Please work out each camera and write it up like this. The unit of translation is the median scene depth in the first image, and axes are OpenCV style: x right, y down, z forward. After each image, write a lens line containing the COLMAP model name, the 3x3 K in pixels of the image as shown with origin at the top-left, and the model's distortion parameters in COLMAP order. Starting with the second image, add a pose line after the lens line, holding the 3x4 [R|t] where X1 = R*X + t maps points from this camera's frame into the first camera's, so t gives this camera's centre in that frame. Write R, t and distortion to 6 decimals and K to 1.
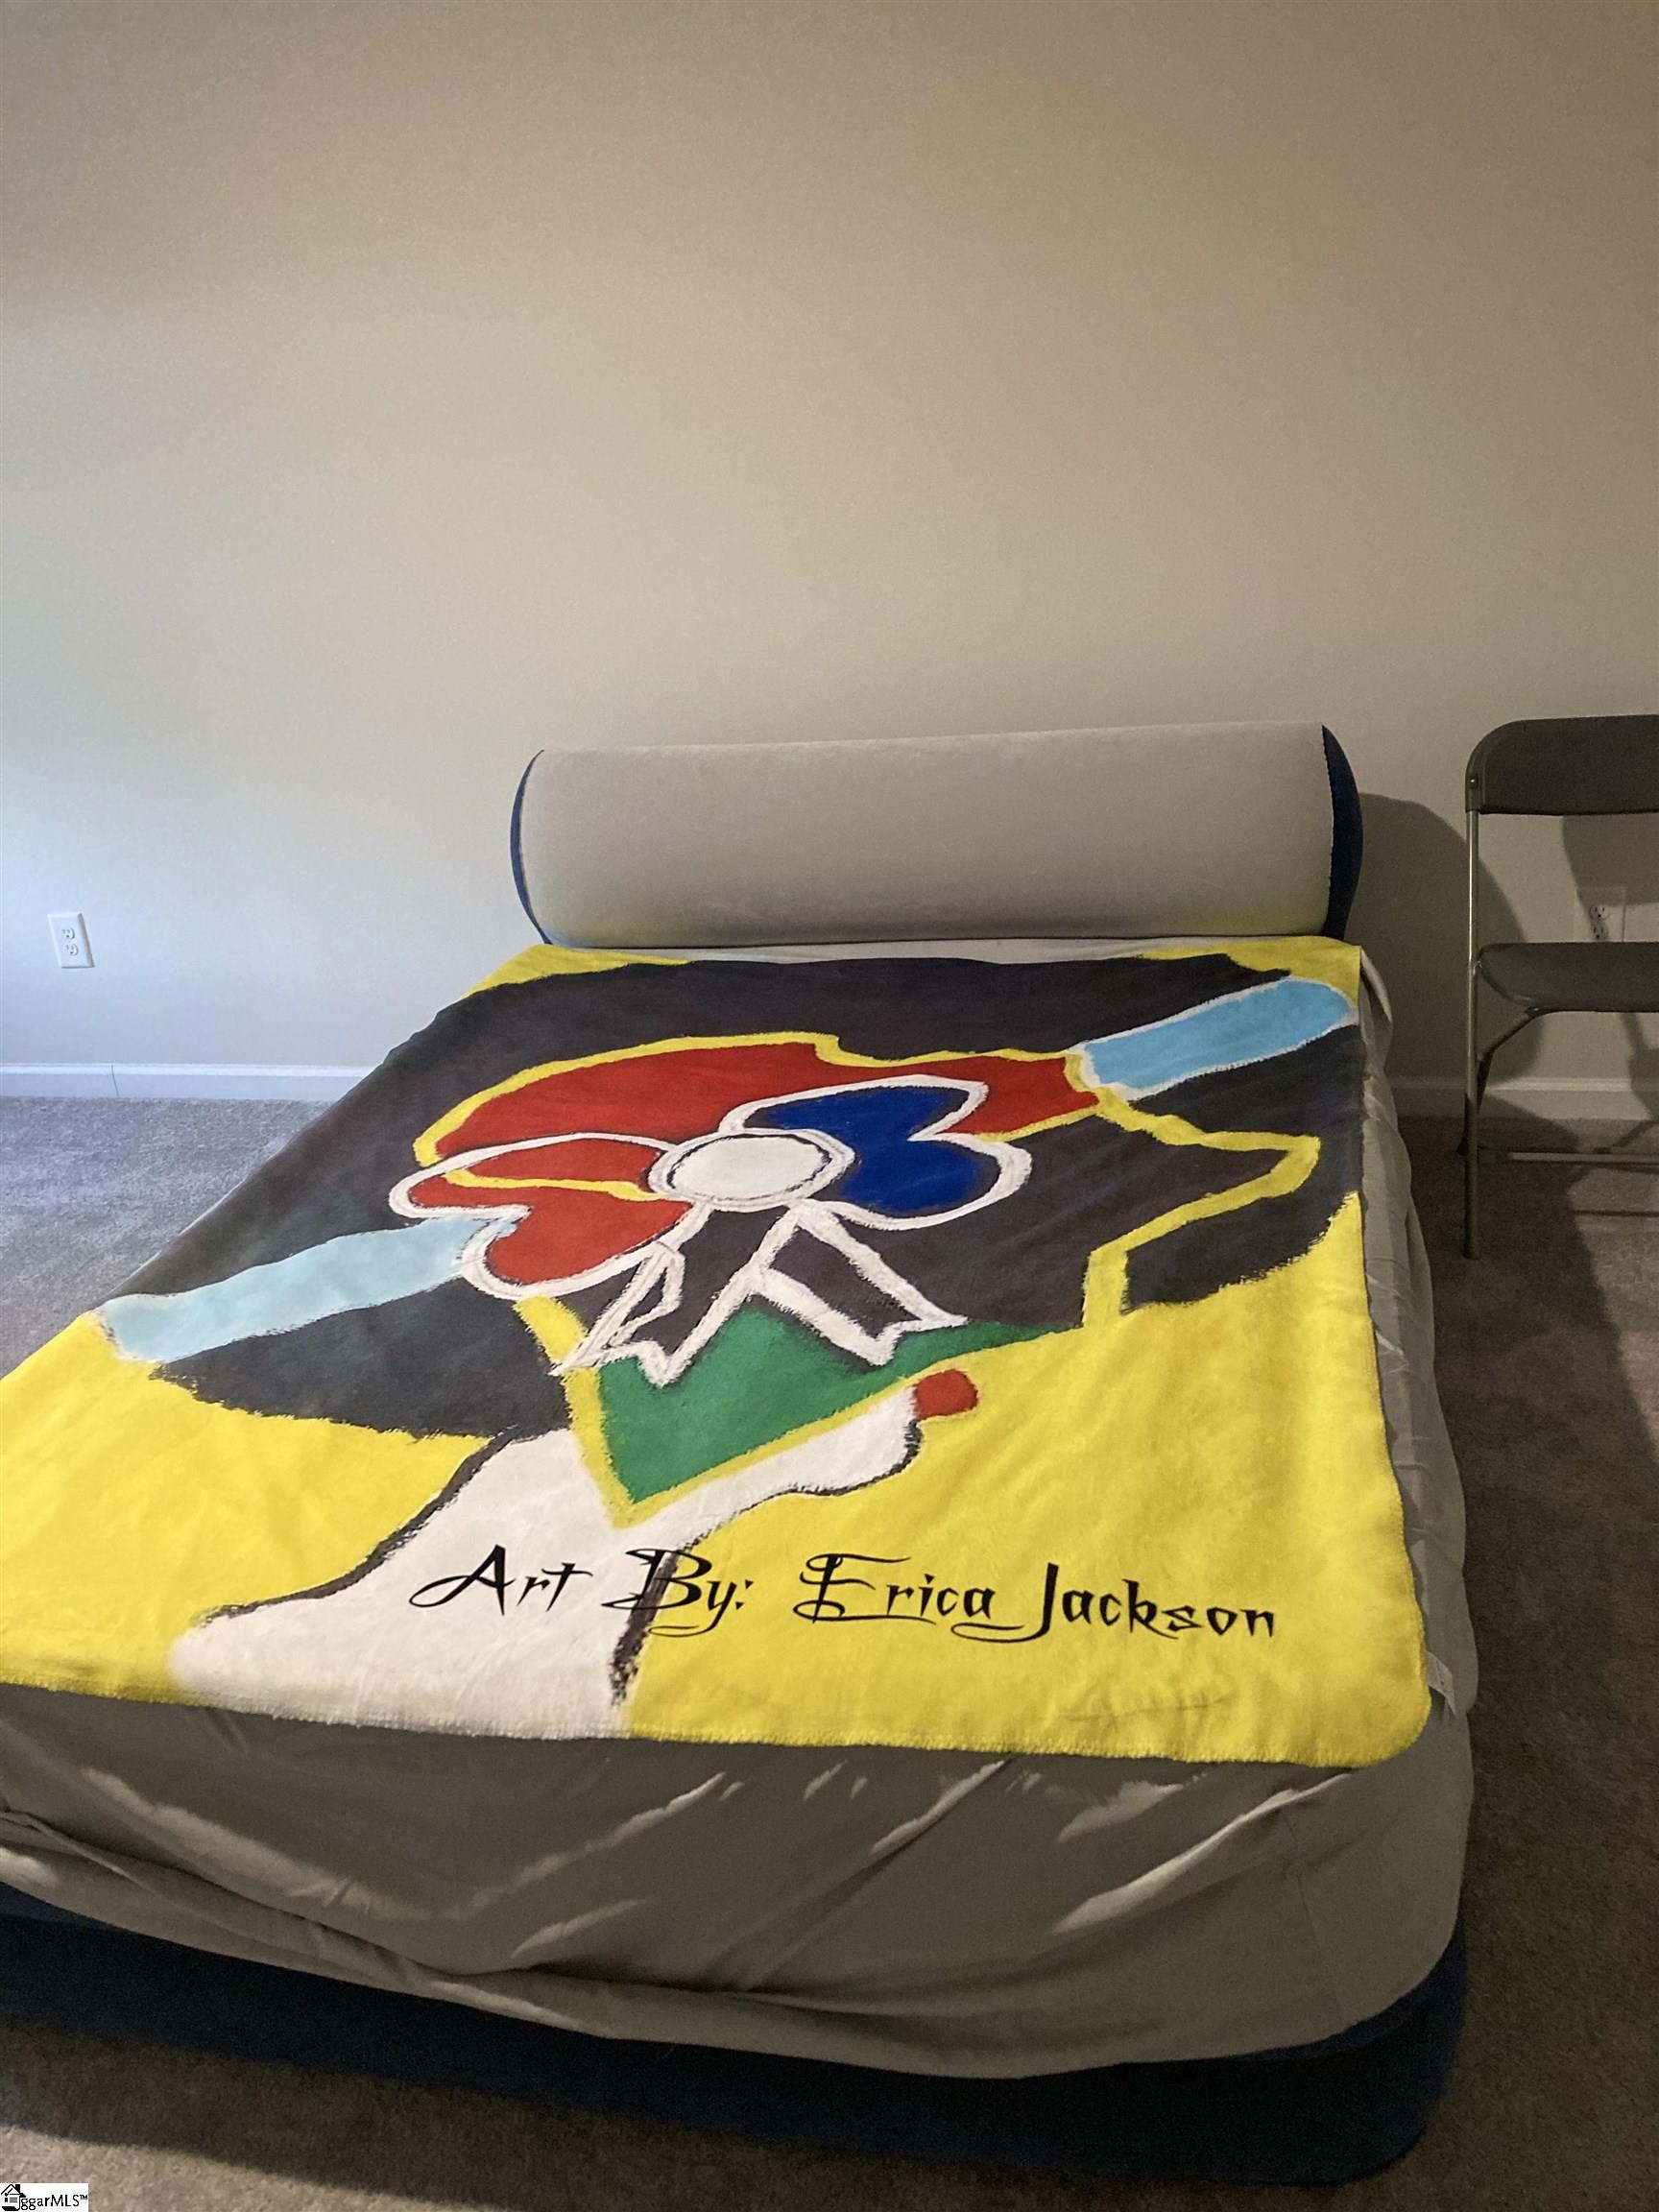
lens RADIAL K [[1800.0, 0, 849.3], [0, 1800.0, 1096.1], [0, 0, 1]] dist [0.024631, -0.027439]
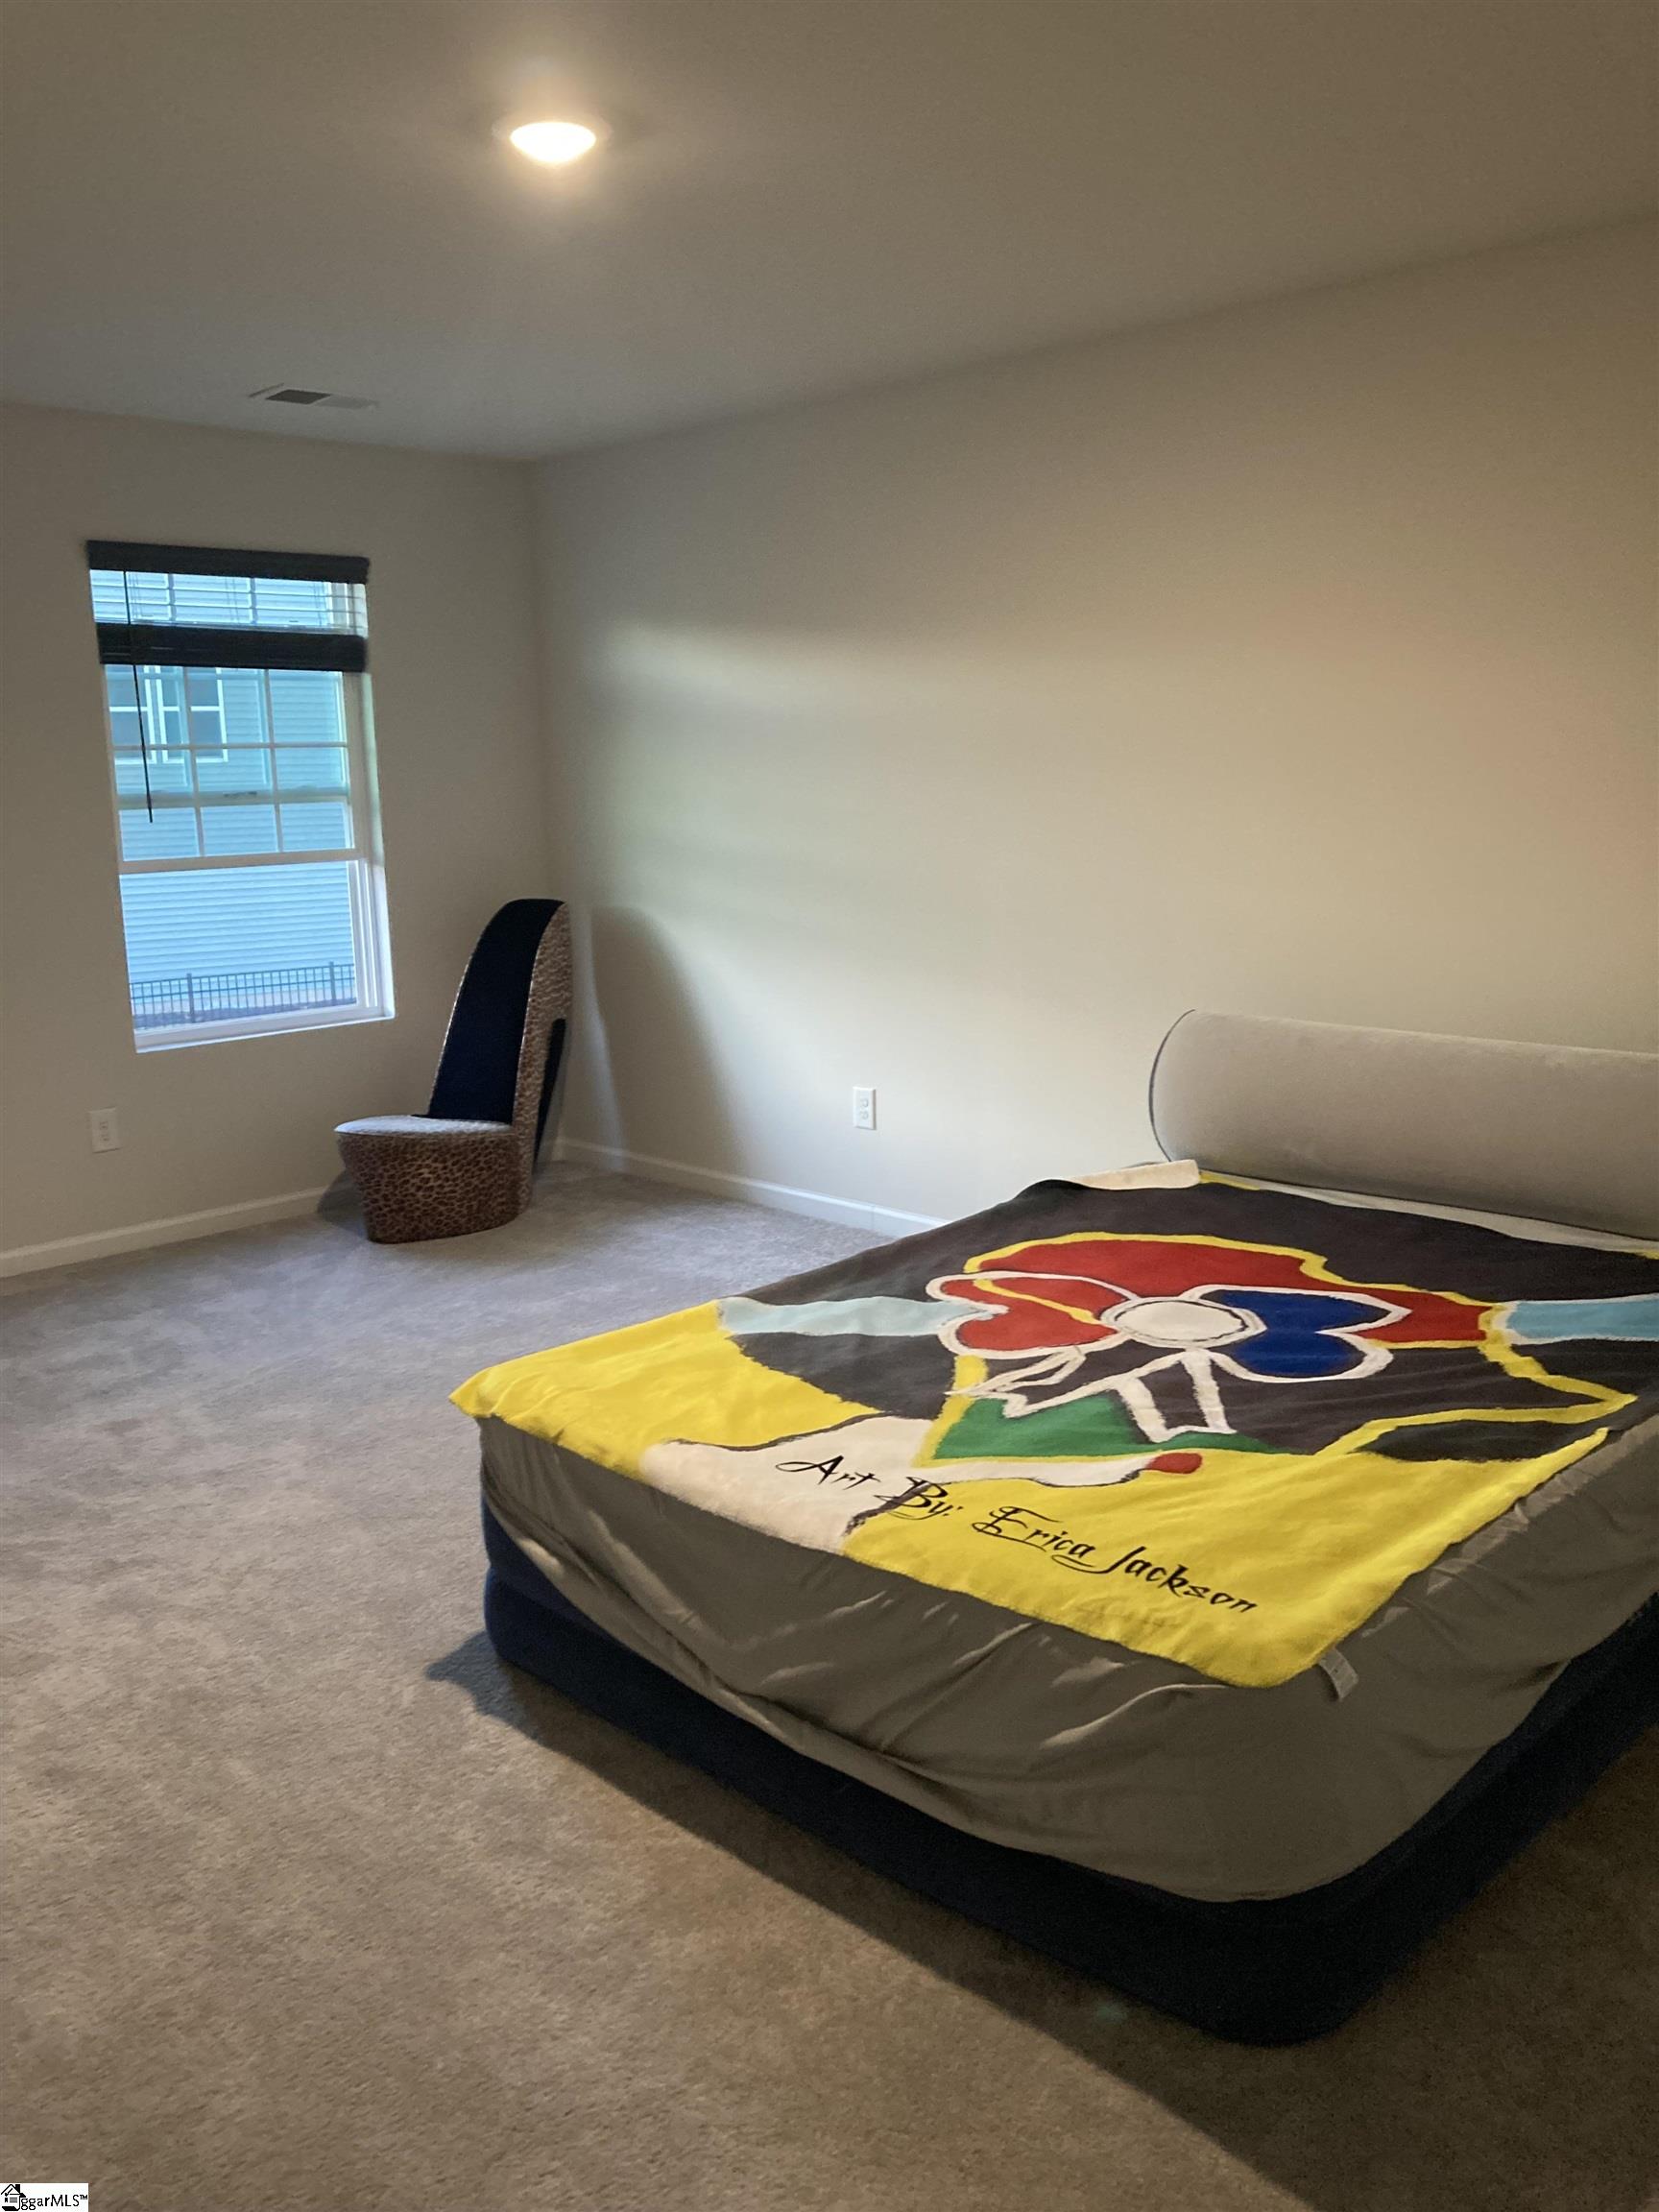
lens RADIAL K [[1800.0, 0, 820.2], [0, 1800.0, 1103.8], [0, 0, 1]] dist [0.024631, -0.027439]
pose [[0.851976, 0.159356, -0.498741, 0.447112], [-0.234143, 0.967963, -0.090696, 0.085423], [0.468310, 0.194047, 0.861993, -0.355921]]
